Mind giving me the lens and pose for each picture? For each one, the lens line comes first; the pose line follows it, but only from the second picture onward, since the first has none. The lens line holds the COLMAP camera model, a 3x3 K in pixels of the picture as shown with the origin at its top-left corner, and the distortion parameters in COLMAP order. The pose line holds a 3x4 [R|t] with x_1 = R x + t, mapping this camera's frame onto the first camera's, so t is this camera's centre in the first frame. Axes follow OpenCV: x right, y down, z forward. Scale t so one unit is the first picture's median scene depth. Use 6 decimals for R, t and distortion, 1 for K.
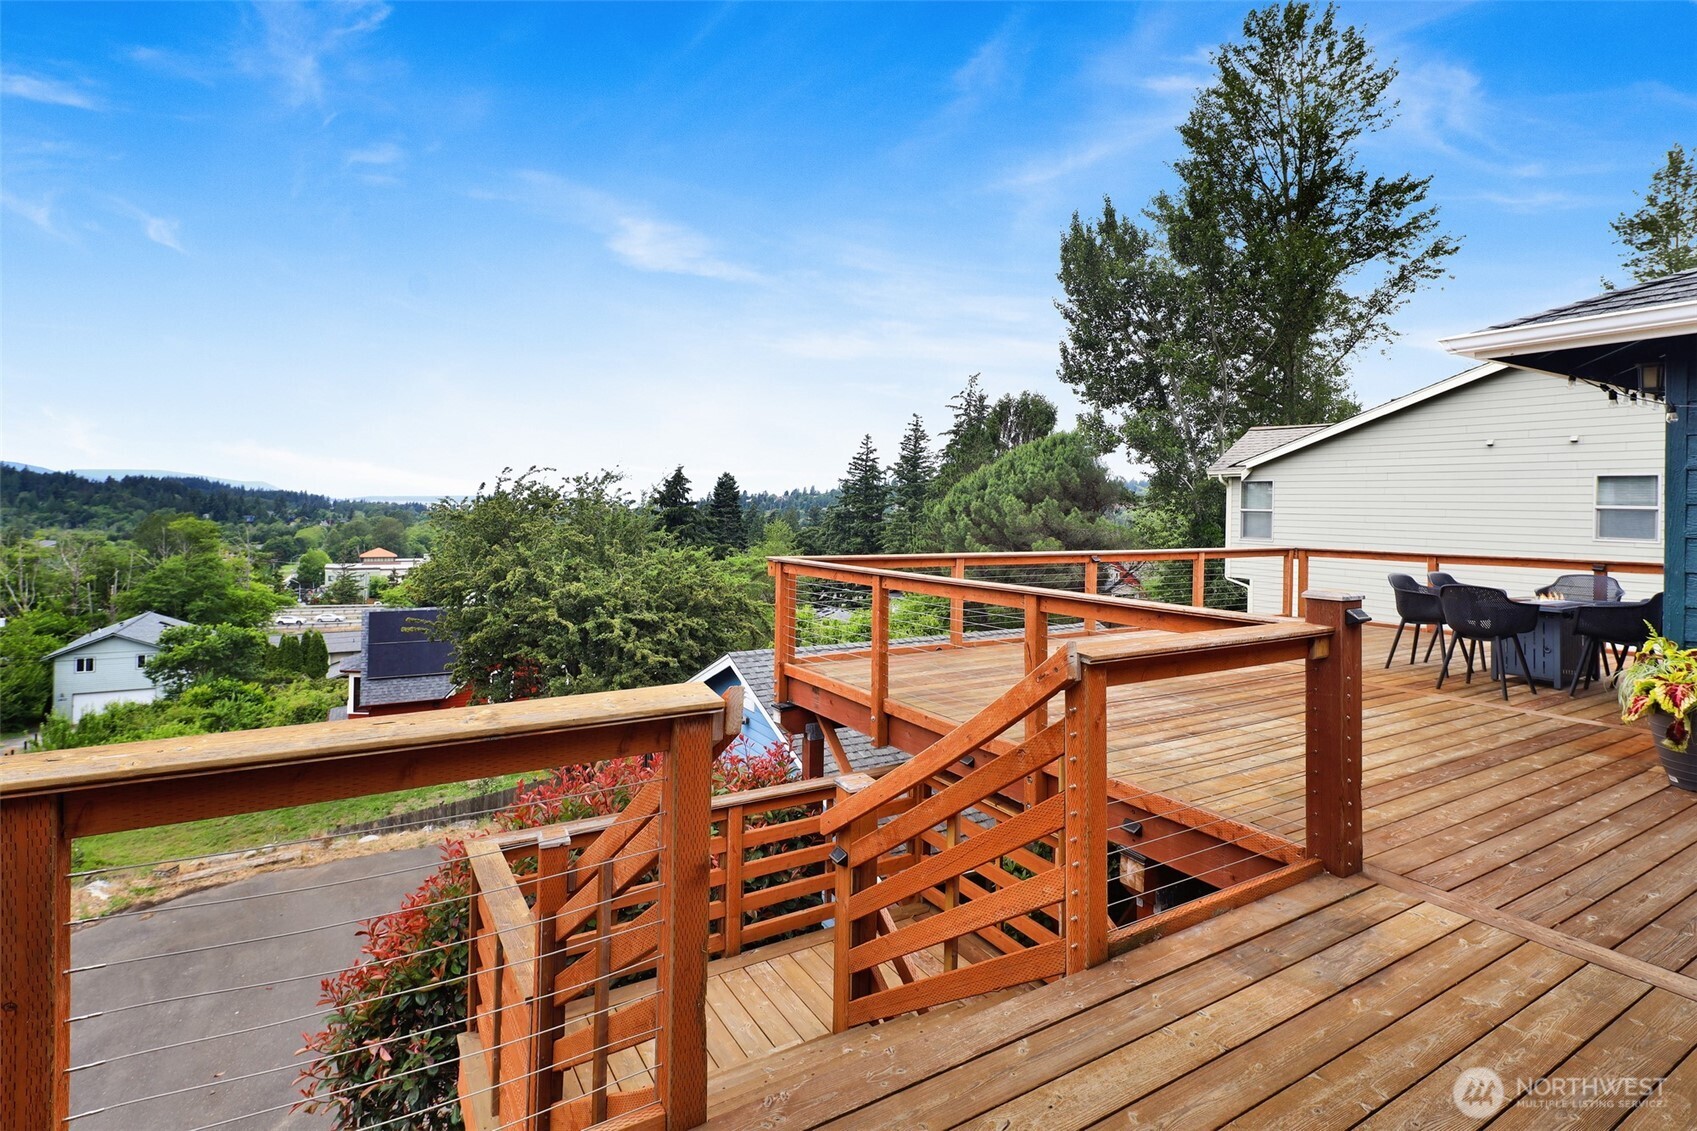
lens RADIAL K [[856.1, 0, 854.3], [0, 856.1, 496.8], [0, 0, 1]] dist [0.011908, -0.005808]
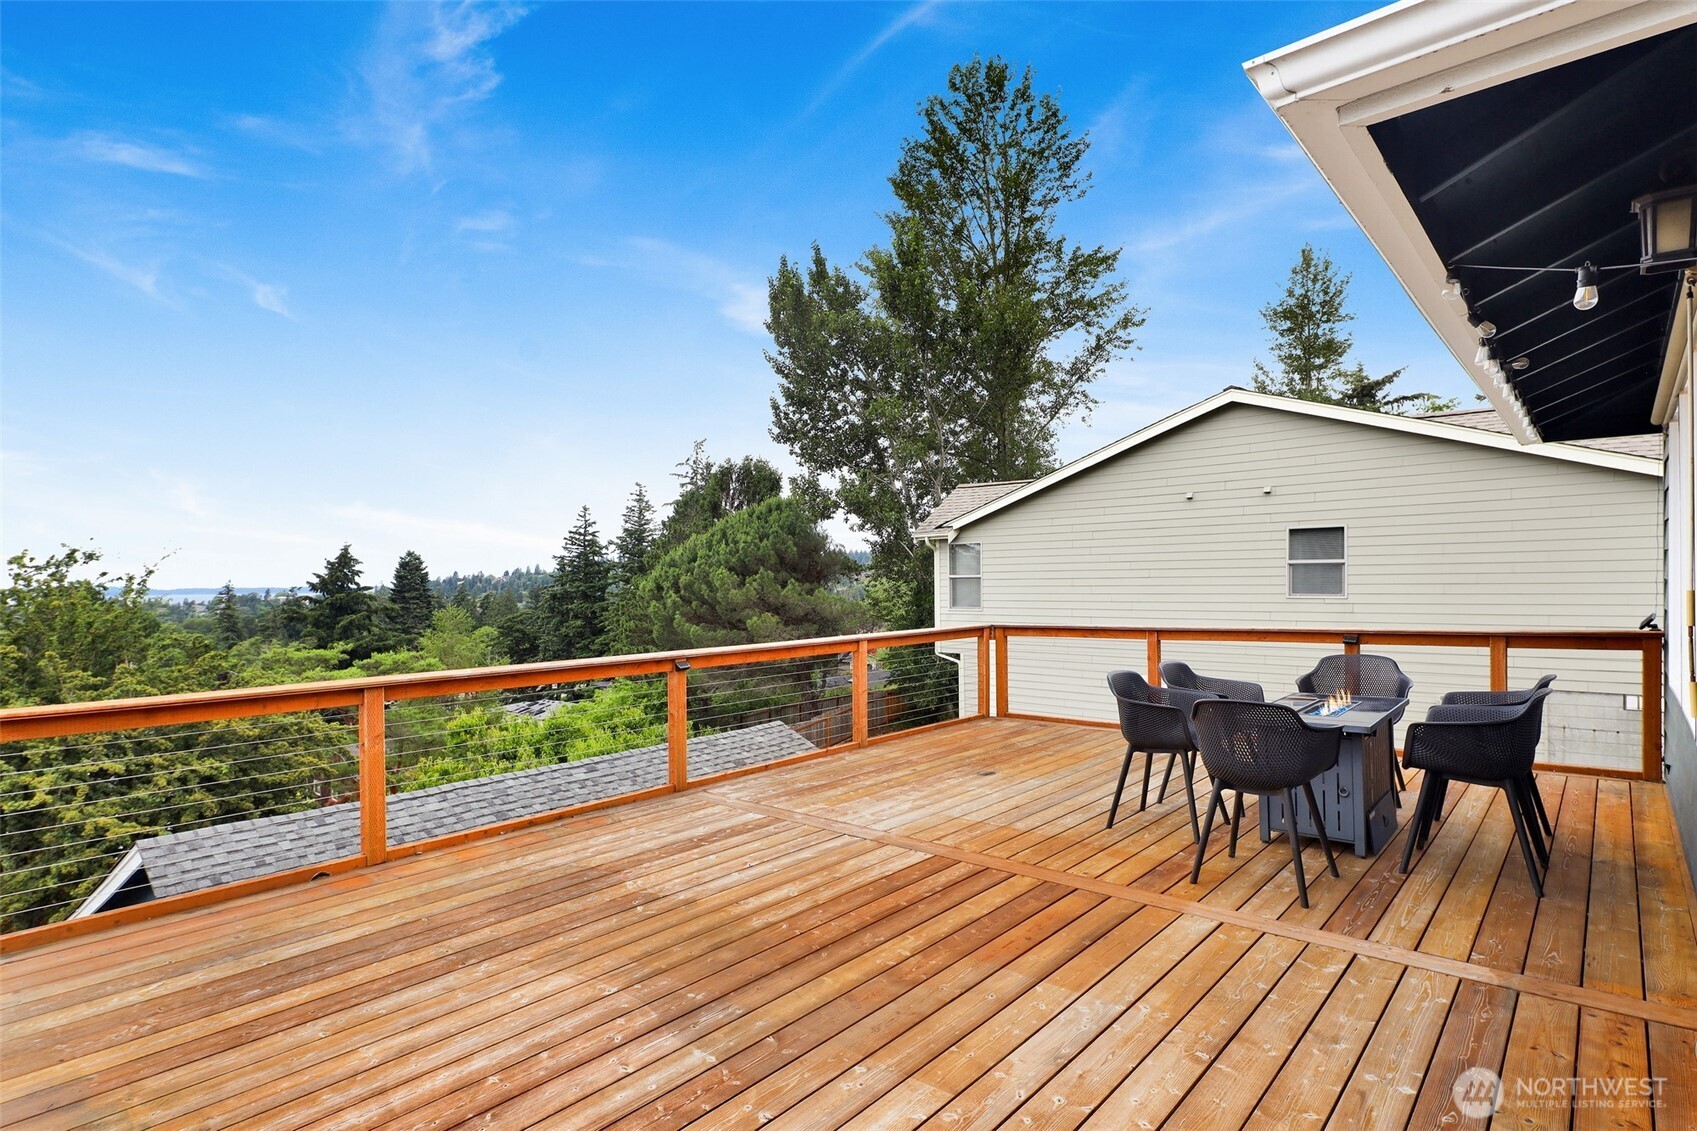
lens RADIAL K [[856.1, 0, 846.4], [0, 856.1, 571.8], [0, 0, 1]] dist [0.011908, -0.005808]
pose [[0.961184, -0.029009, 0.274380, 0.058409], [0.028882, 0.999573, 0.004504, 0.001895], [-0.274393, 0.003596, 0.961611, 0.097661]]
